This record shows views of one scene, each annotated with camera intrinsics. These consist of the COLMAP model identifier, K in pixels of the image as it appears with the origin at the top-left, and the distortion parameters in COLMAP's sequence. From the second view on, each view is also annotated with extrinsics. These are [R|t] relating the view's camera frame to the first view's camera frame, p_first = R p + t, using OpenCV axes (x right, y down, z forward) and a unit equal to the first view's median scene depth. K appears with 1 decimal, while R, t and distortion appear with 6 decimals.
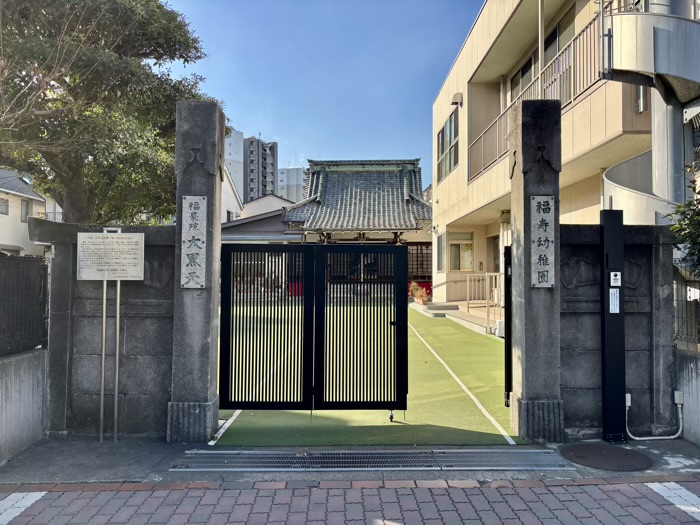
lens RADIAL K [[523.1, 0, 350.0], [0, 523.1, 262.5], [0, 0, 1]] dist [0.071311, -0.000598]
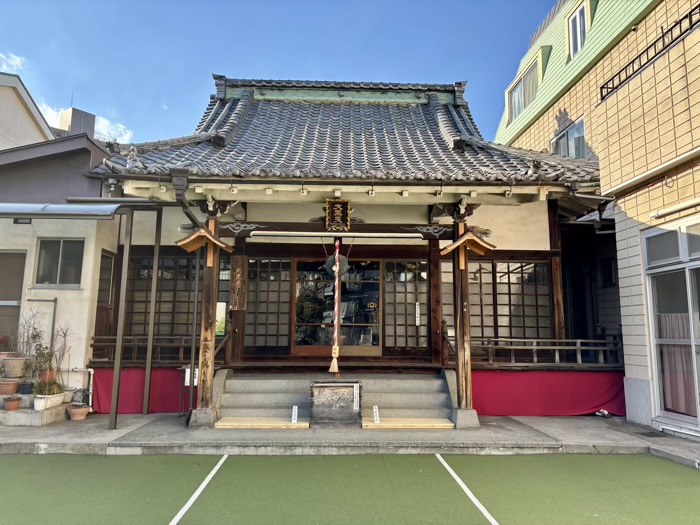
lens RADIAL K [[523.1, 0, 350.0], [0, 523.1, 262.5], [0, 0, 1]] dist [0.071311, -0.000598]
pose [[0.998001, 0.020662, 0.059730, 0.011967], [-0.014100, 0.994022, -0.108265, 0.007961], [-0.061610, 0.107207, 0.992326, 0.673917]]
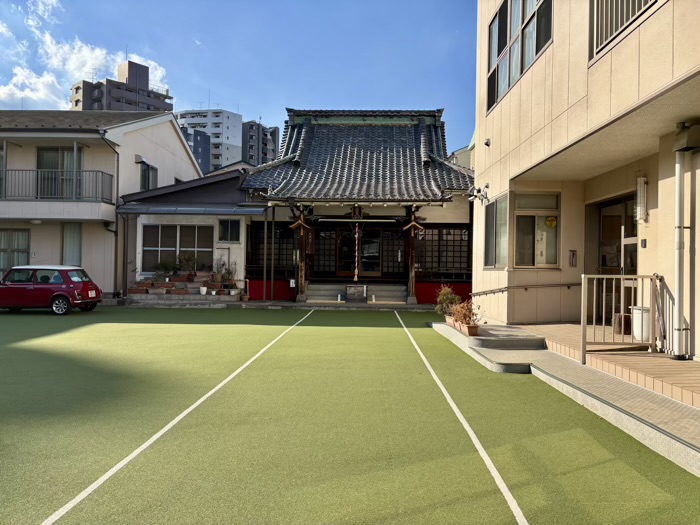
lens RADIAL K [[539.8, 0, 350.0], [0, 539.8, 262.5], [0, 0, 1]] dist [-0.000416, -0.000372]
pose [[0.999800, 0.017686, -0.009291, 0.019978], [-0.017581, 0.999783, 0.011199, 0.005883], [0.009487, -0.011033, 0.999894, 0.307603]]
